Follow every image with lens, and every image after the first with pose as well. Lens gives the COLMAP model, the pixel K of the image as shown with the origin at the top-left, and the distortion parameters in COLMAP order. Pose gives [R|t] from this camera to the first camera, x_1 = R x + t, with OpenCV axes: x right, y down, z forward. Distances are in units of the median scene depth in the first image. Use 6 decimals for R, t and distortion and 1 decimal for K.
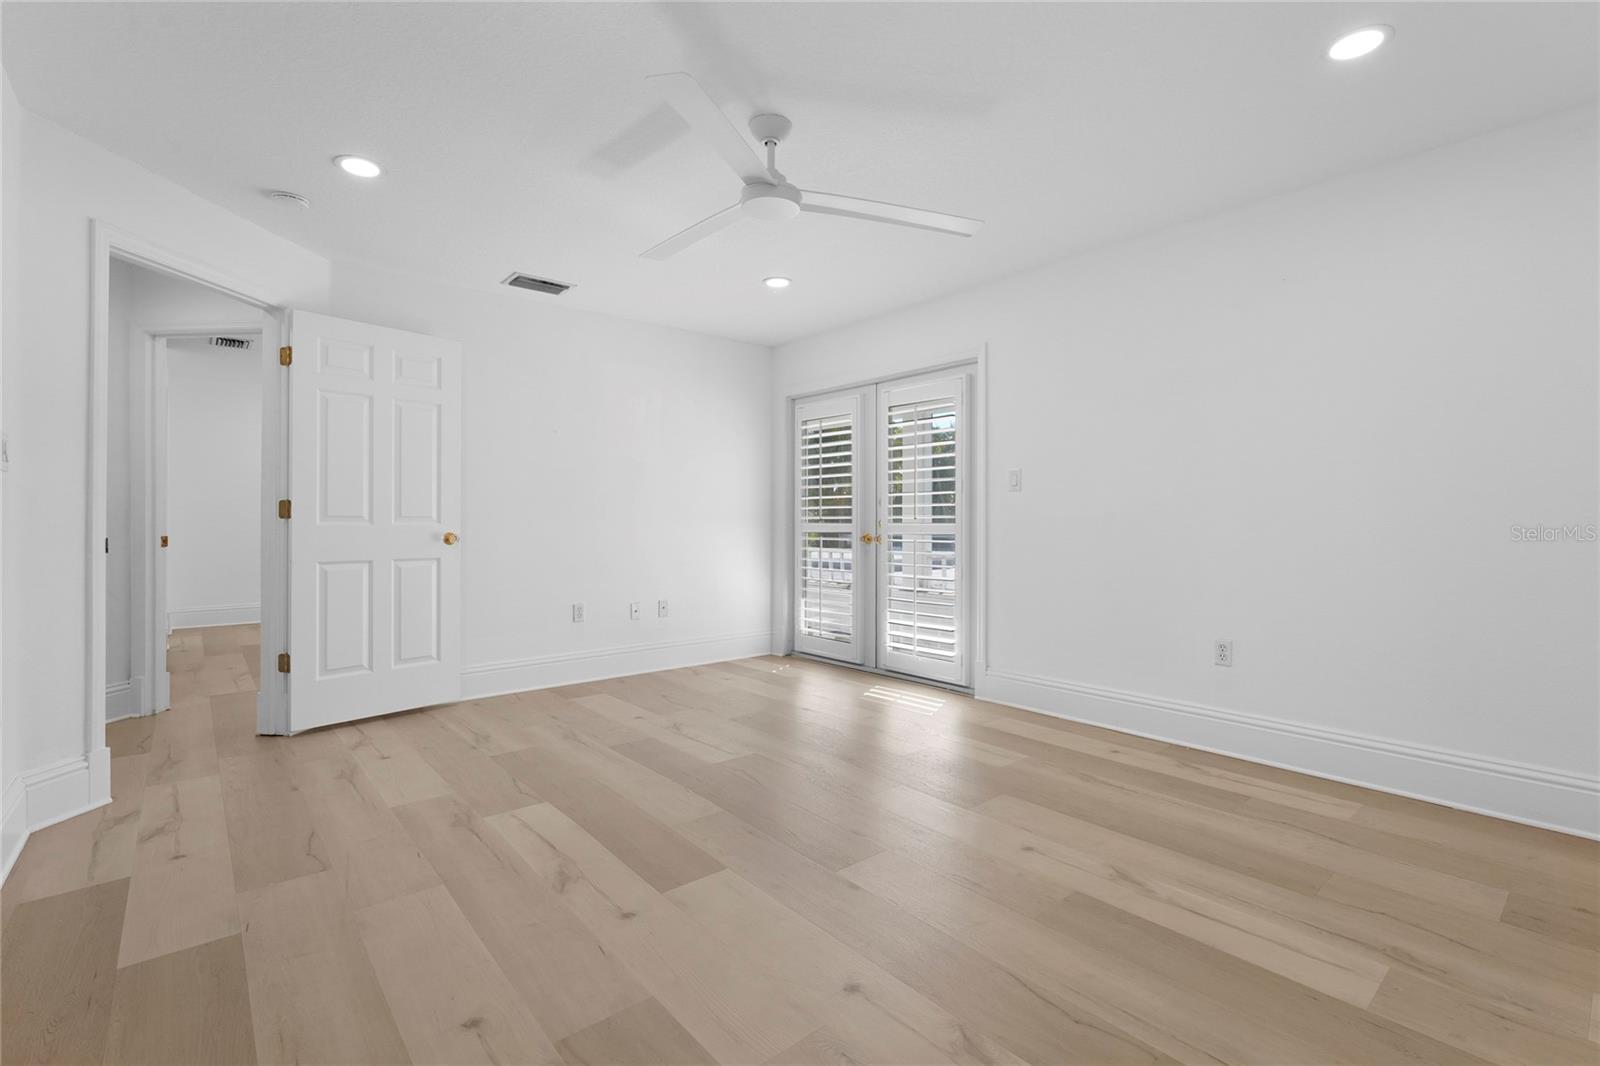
lens RADIAL K [[711.6, 0, 805.0], [0, 711.6, 528.2], [0, 0, 1]] dist [0.000835, -0.000511]
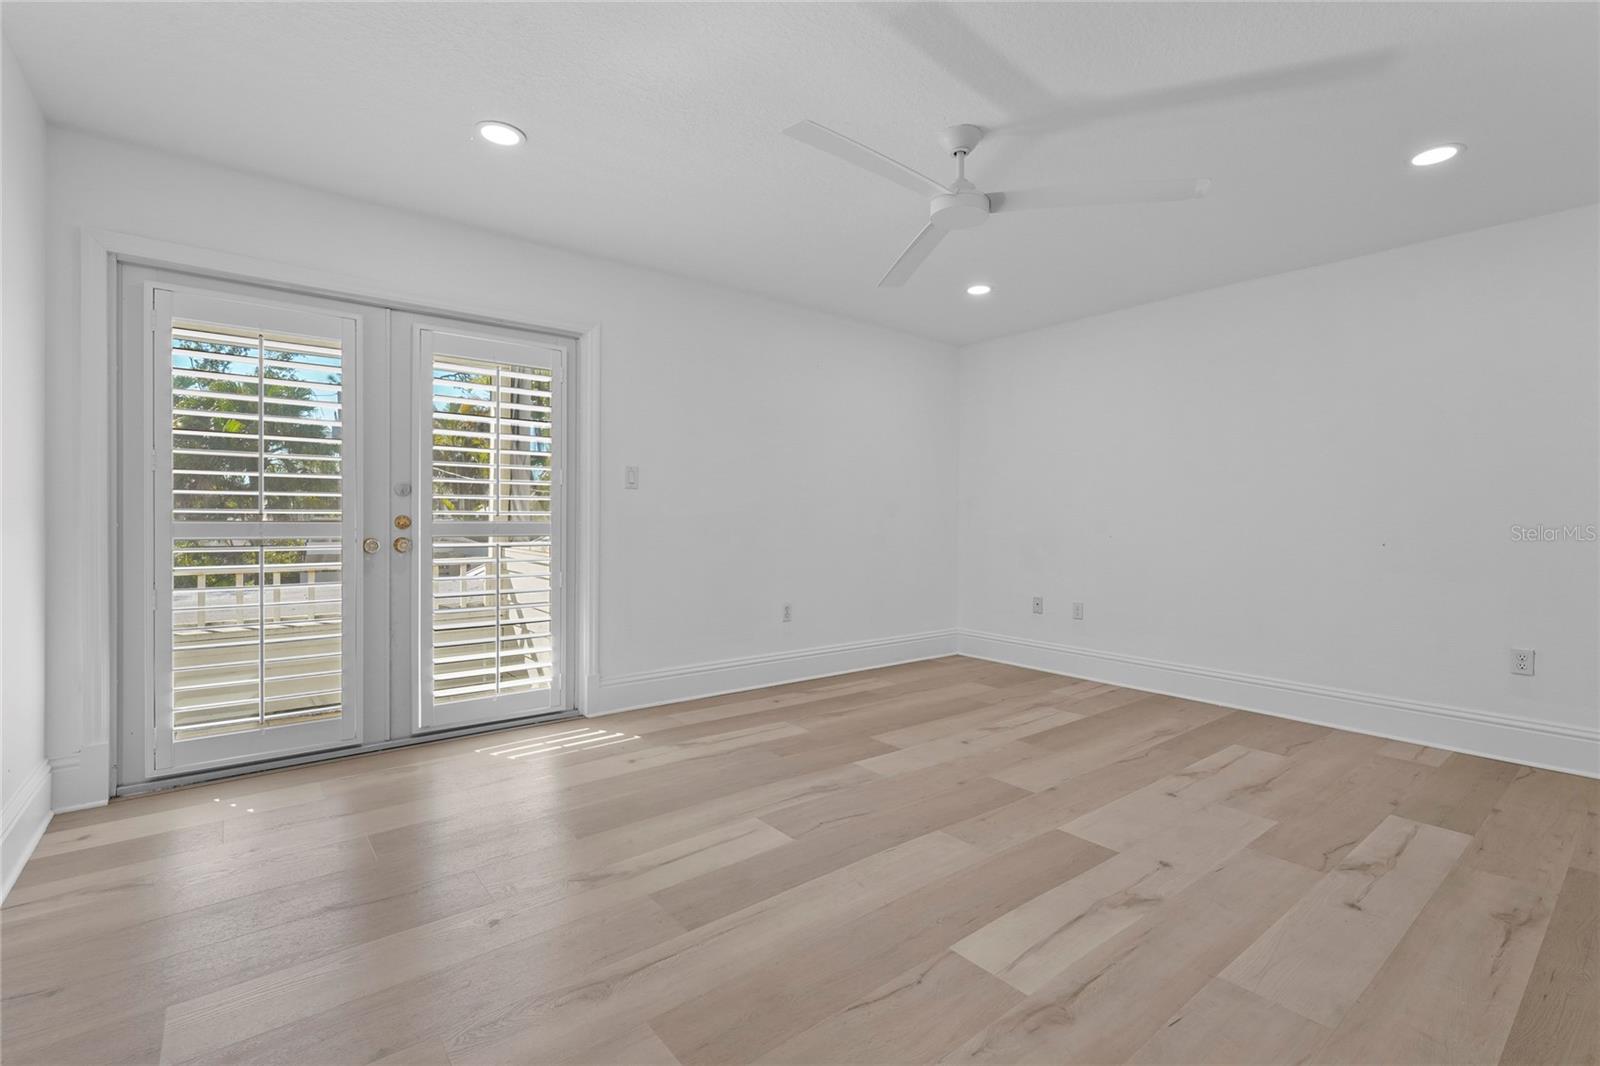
lens RADIAL K [[712.8, 0, 803.5], [0, 712.8, 528.1], [0, 0, 1]] dist [-0.007066, -0.000601]
pose [[0.039274, -0.009510, 0.999183, -0.751440], [0.005317, 0.999943, 0.009309, -0.006143], [-0.999214, 0.004947, 0.039323, 0.816959]]
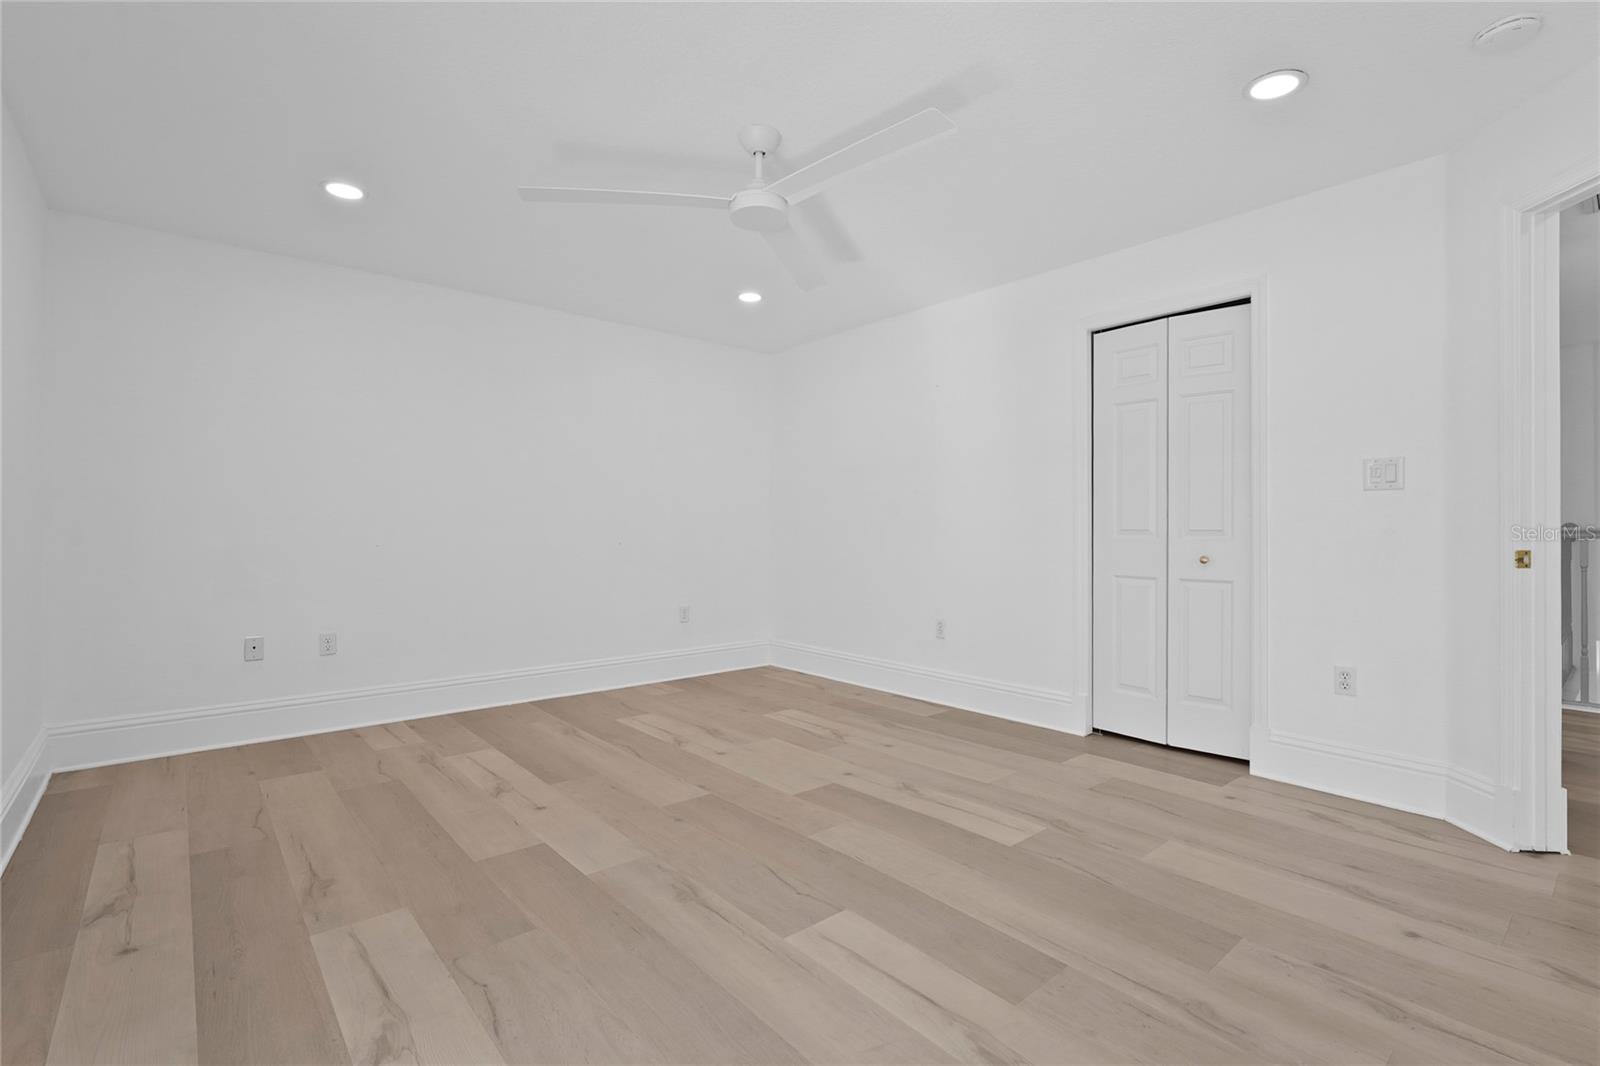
lens RADIAL K [[725.1, 0, 794.5], [0, 725.1, 523.7], [0, 0, 1]] dist [-0.002564, -0.000089]
pose [[-0.999956, -0.001109, 0.009264, -0.074612], [-0.001074, 0.999992, 0.003814, -0.015956], [-0.009268, 0.003804, -0.999950, 1.407246]]
